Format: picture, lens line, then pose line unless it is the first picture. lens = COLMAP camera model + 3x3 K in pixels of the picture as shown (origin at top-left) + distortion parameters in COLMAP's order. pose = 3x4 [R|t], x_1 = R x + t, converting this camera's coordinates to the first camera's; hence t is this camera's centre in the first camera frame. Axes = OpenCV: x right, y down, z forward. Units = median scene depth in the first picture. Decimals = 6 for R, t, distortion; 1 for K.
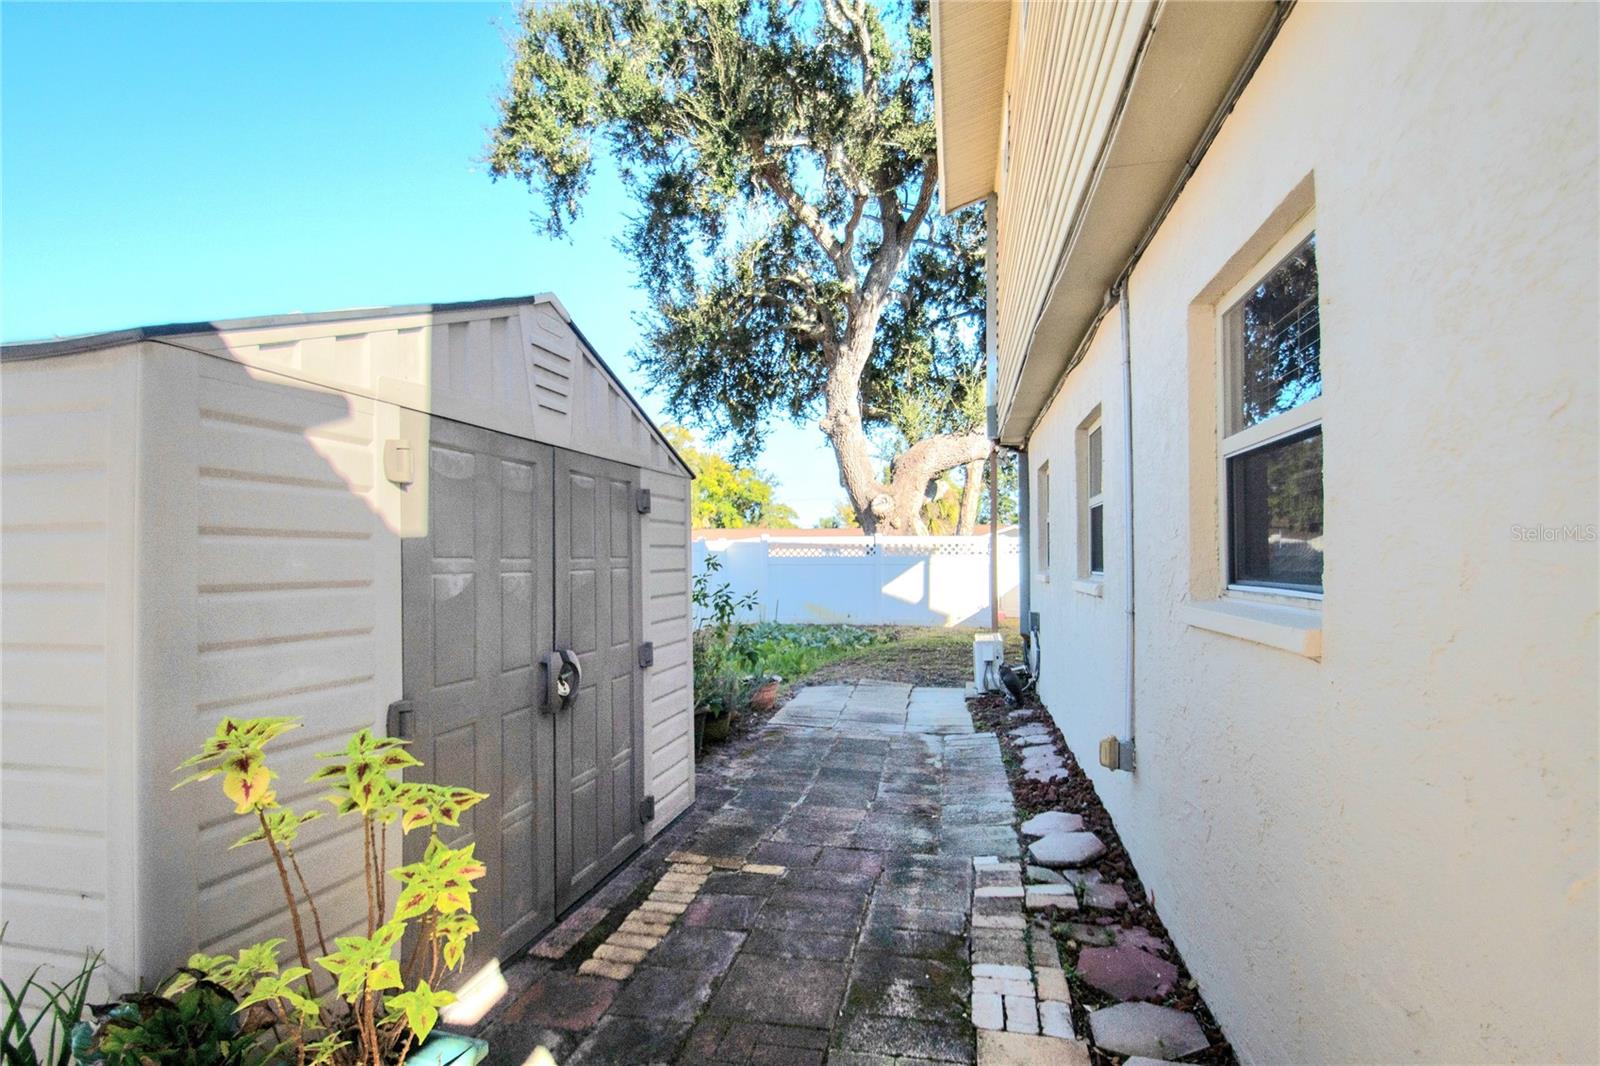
lens RADIAL K [[752.3, 0, 800.0], [0, 752.3, 533.0], [0, 0, 1]] dist [0.000068, 0.000001]
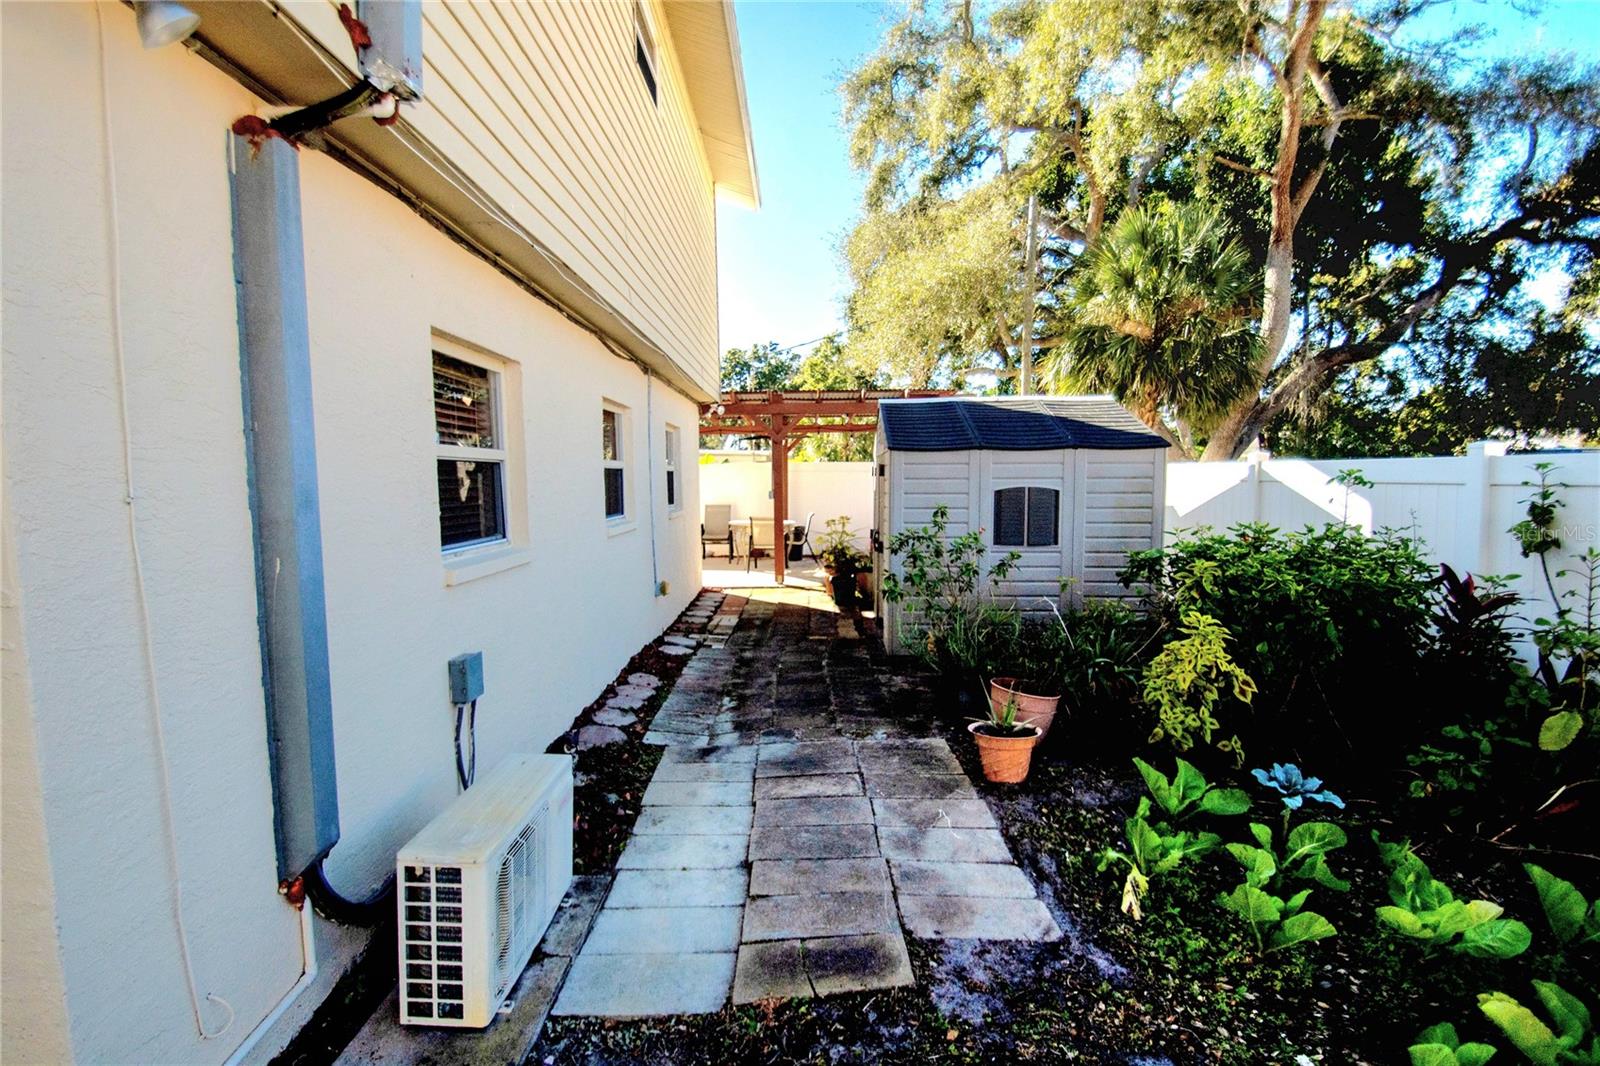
lens RADIAL K [[683.4, 0, 800.0], [0, 683.4, 533.0], [0, 0, 1]] dist [-0.000017, -0.000002]
pose [[-0.979733, 0.026855, -0.198500, 0.276202], [0.014450, 0.997866, 0.063679, 0.007369], [0.199786, 0.059520, -0.978030, 2.026203]]
